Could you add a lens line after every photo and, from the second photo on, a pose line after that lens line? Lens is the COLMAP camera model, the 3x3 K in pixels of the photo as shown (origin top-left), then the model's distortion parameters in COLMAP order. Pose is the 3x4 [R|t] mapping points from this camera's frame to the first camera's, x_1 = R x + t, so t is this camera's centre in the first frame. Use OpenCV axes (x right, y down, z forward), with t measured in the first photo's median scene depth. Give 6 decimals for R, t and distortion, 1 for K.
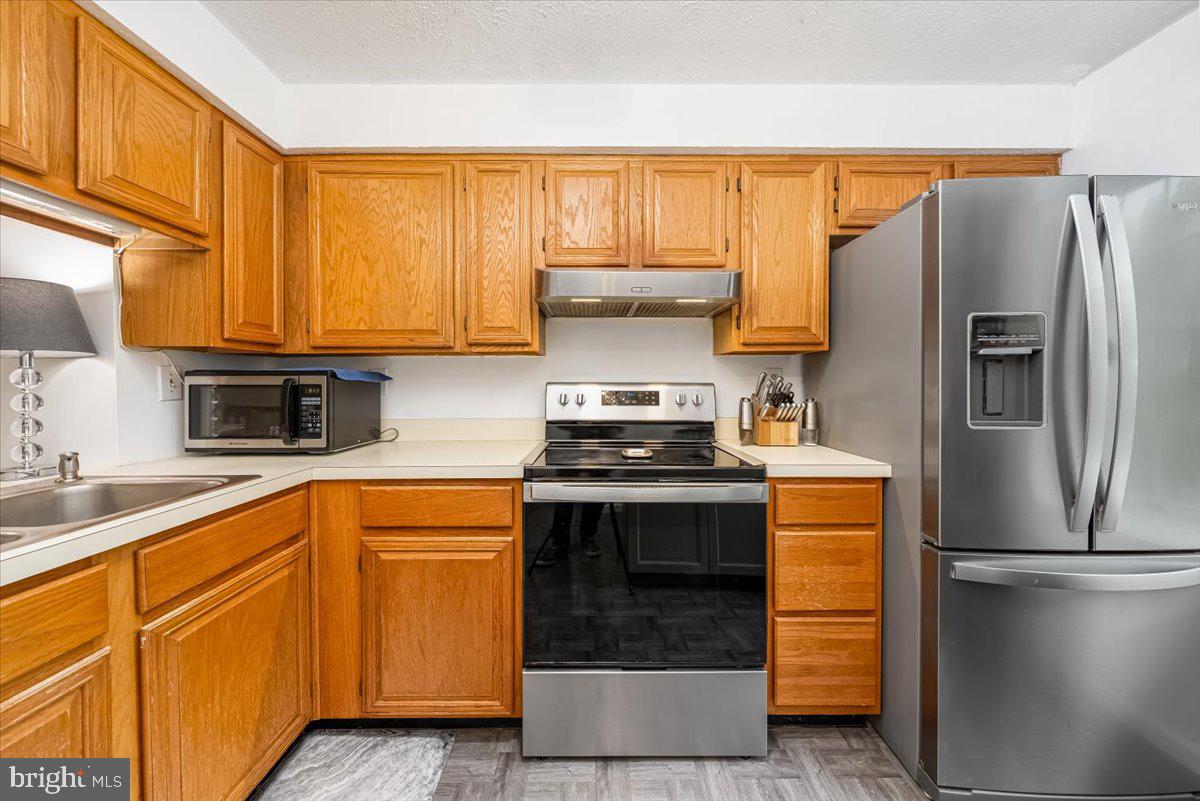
lens RADIAL K [[414.7, 0, 587.2], [0, 414.7, 384.8], [0, 0, 1]] dist [-0.000688, -0.000422]
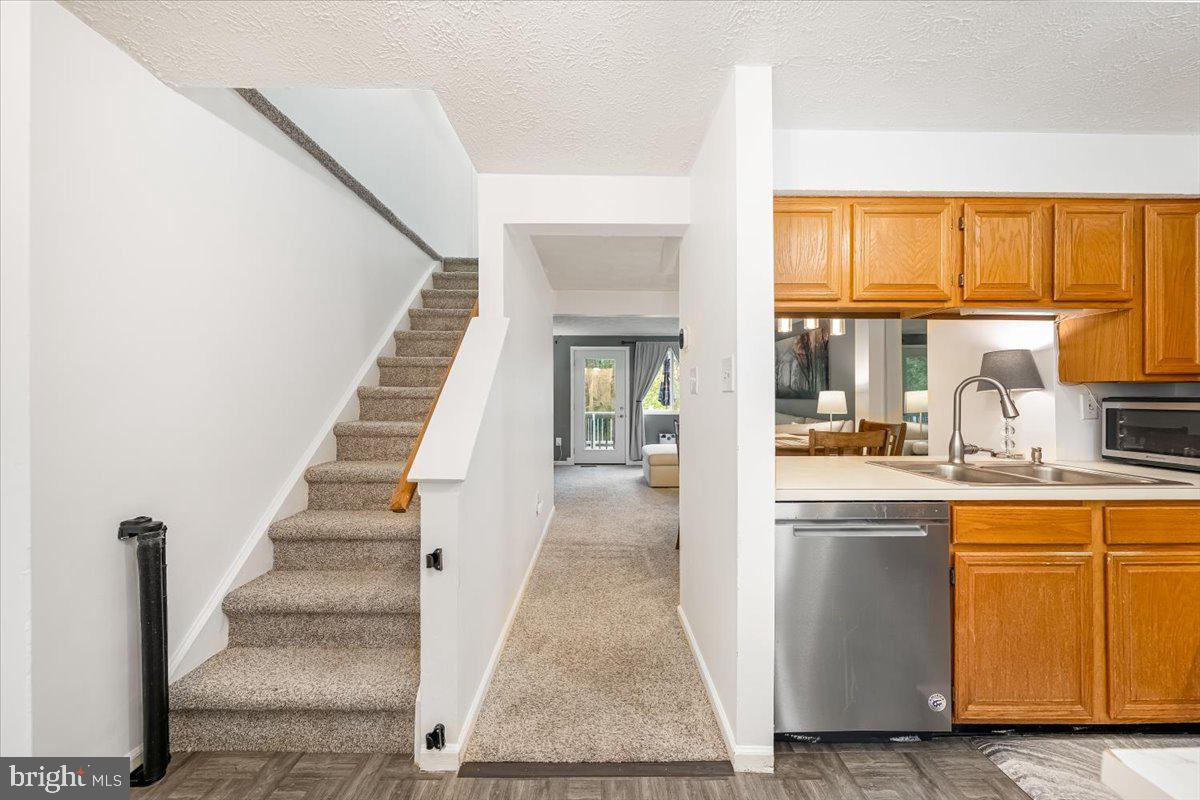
lens RADIAL K [[414.7, 0, 598.9], [0, 414.7, 397.2], [0, 0, 1]] dist [-0.000688, -0.000422]
pose [[0.011071, -0.001117, -0.999938, 0.421971], [-0.005101, 0.999986, -0.001174, -0.031294], [0.999926, 0.005113, 0.011066, -0.768462]]
